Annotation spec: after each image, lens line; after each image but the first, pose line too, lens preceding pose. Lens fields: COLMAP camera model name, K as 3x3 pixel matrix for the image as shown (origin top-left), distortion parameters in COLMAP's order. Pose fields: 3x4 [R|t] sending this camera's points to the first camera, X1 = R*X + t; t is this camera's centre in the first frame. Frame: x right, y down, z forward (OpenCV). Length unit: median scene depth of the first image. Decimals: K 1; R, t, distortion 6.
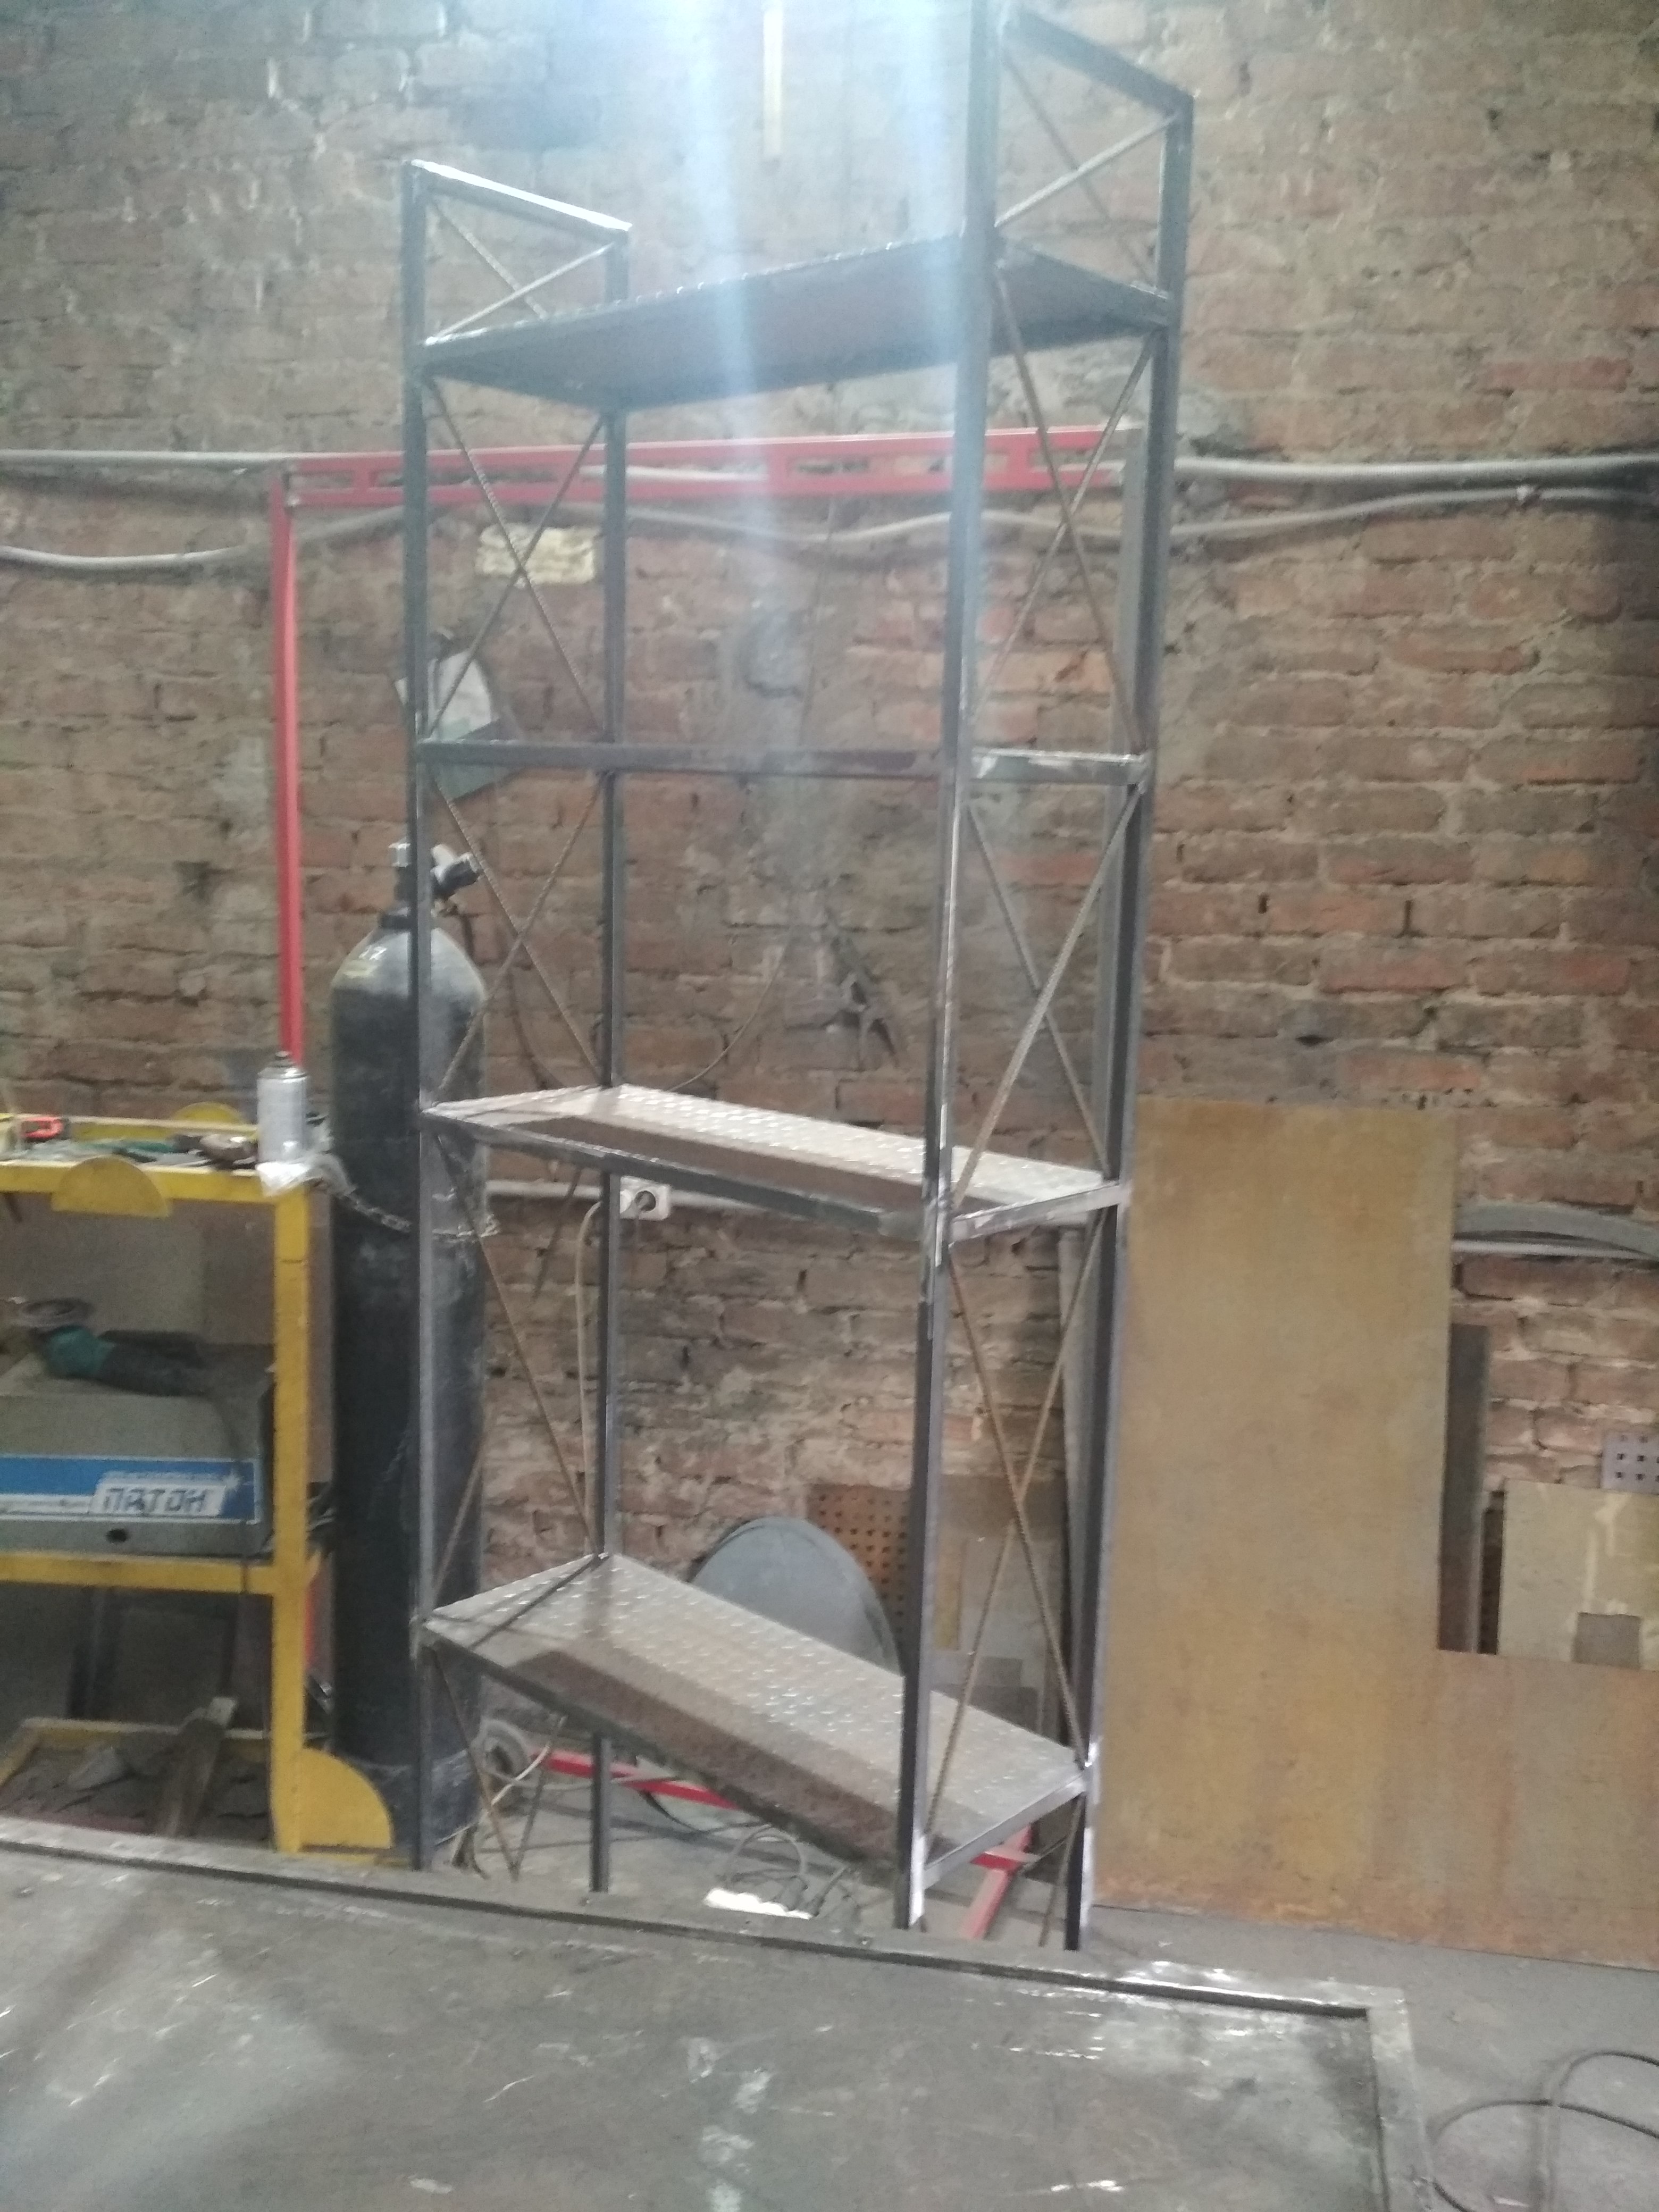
lens RADIAL K [[1958.9, 0, 829.5], [0, 1958.9, 1106.0], [0, 0, 1]] dist [0.170150, -0.373055]
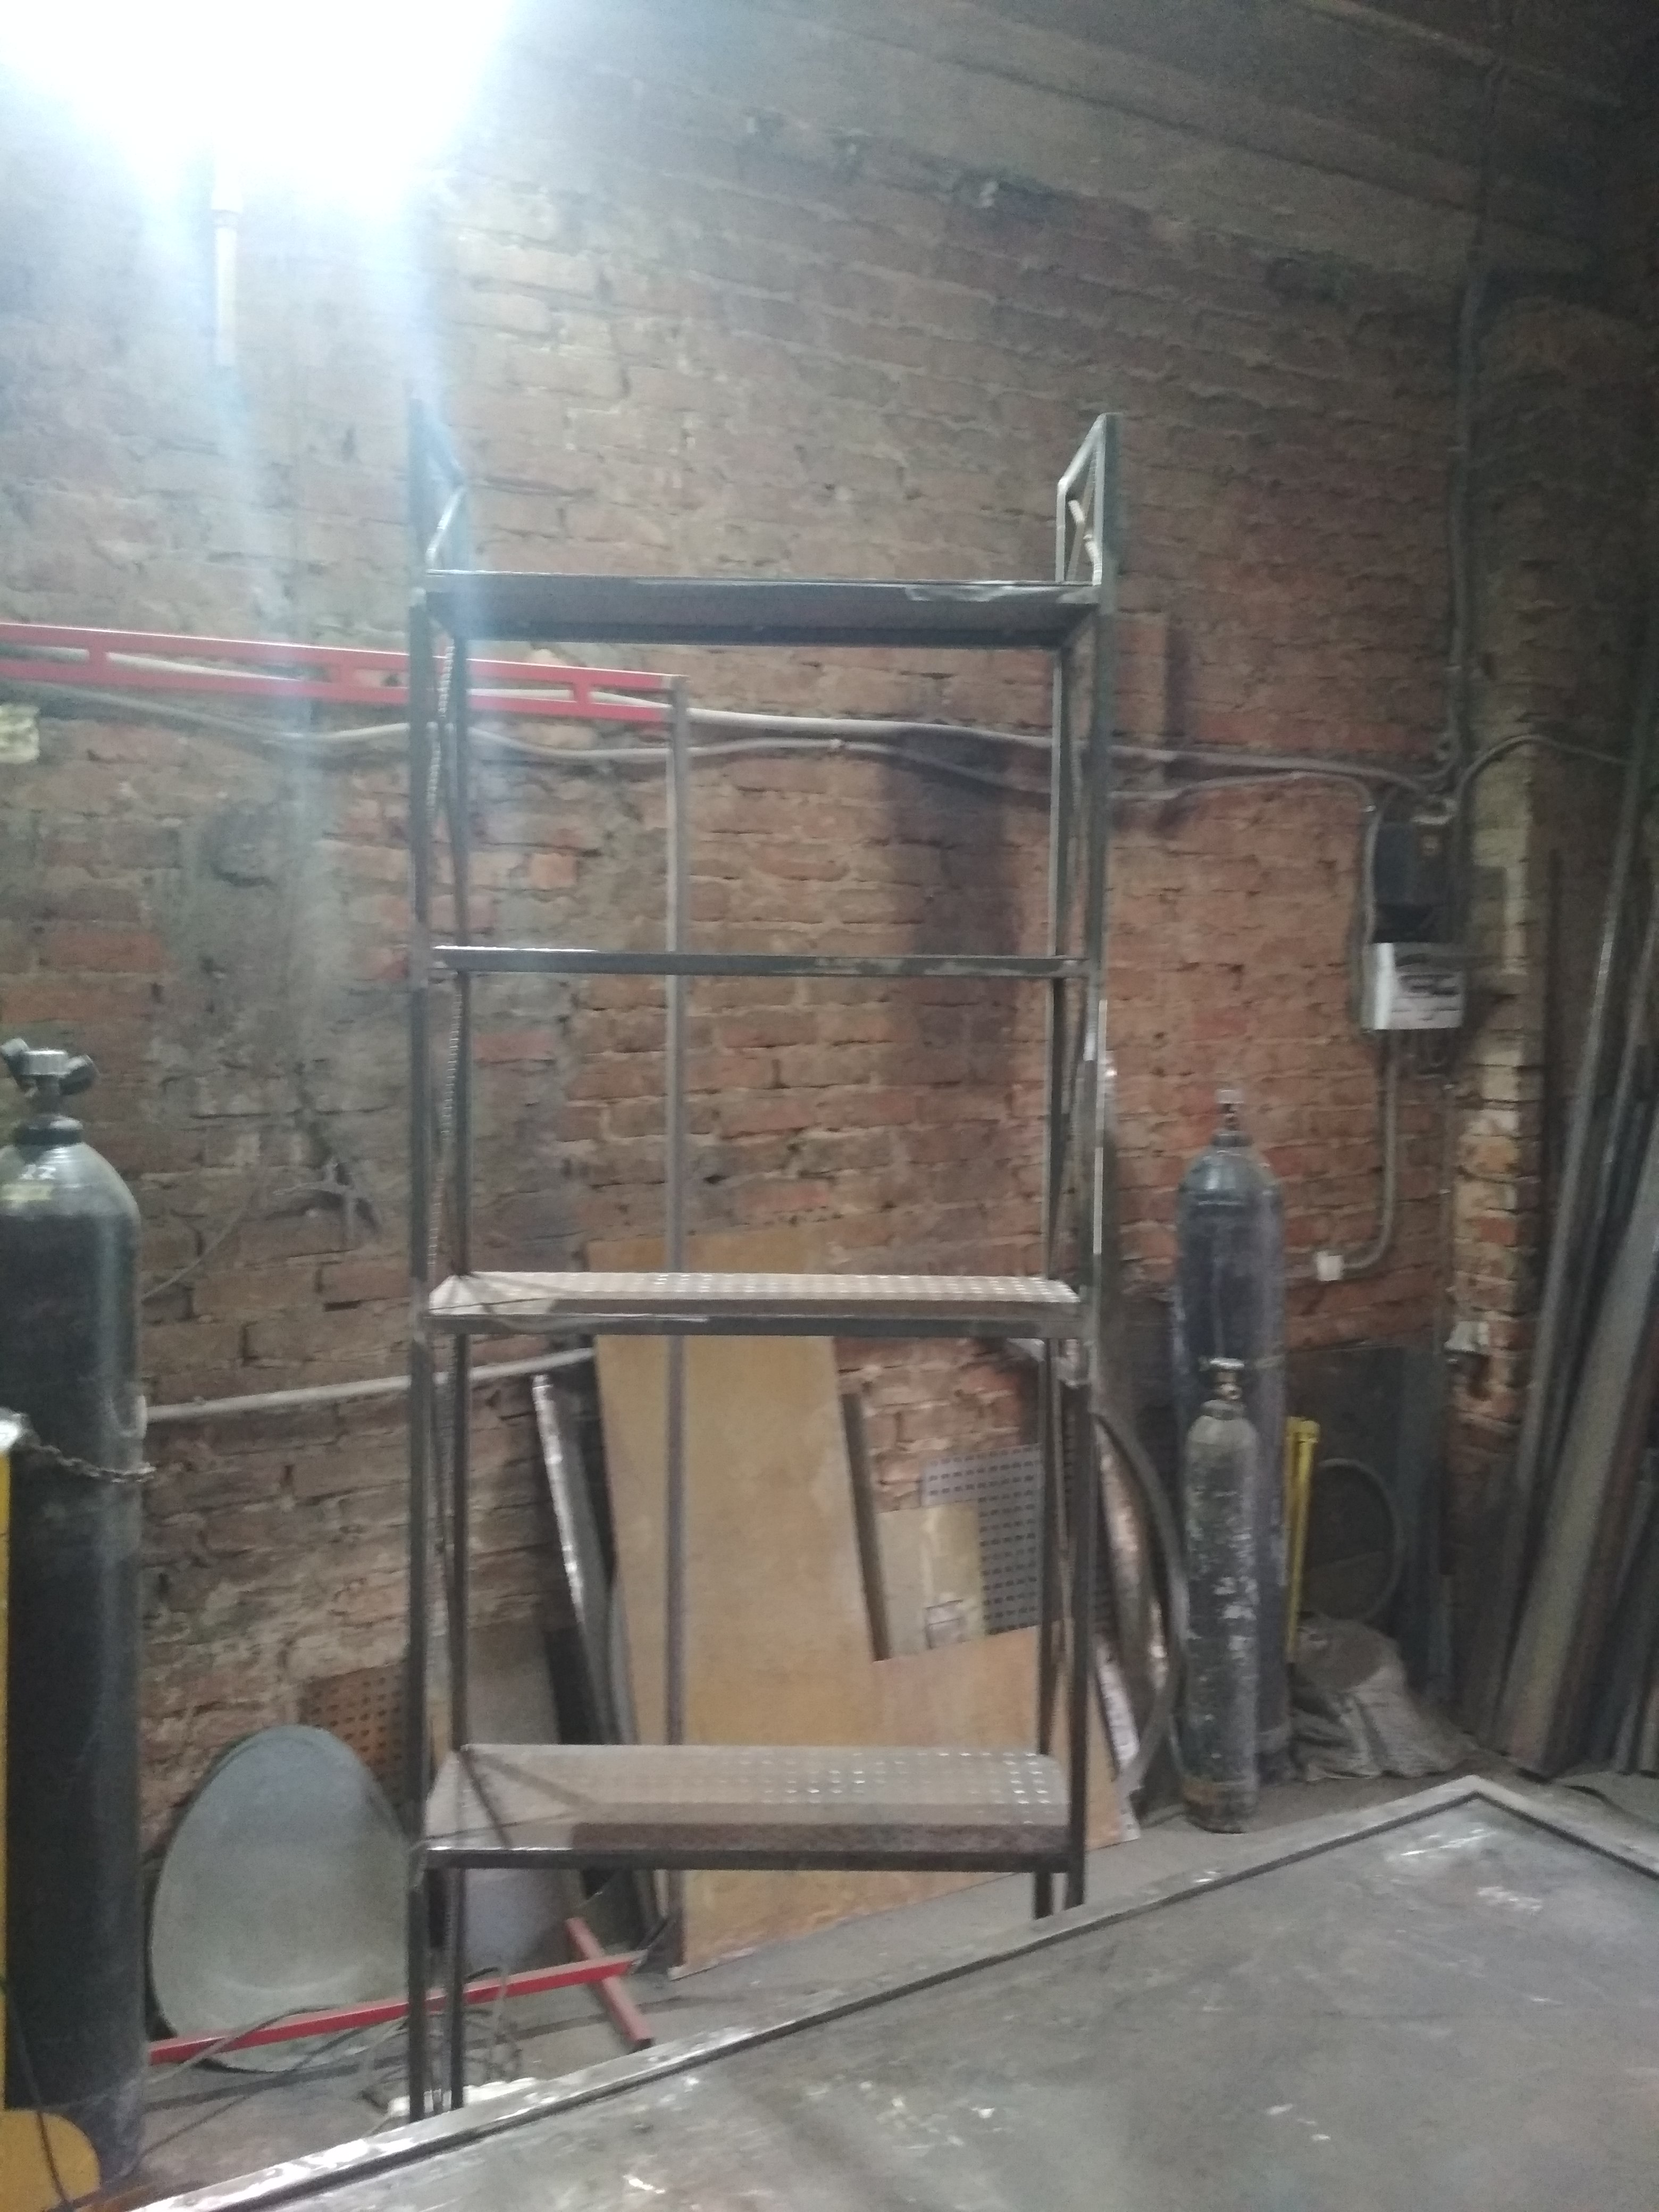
lens RADIAL K [[1958.9, 0, 829.5], [0, 1958.9, 1106.0], [0, 0, 1]] dist [0.170150, -0.373055]
pose [[0.729923, -0.066625, 0.680275, -0.506989], [0.117775, 0.992612, -0.029155, -0.034645], [-0.673307, 0.101400, 0.732377, 0.084149]]
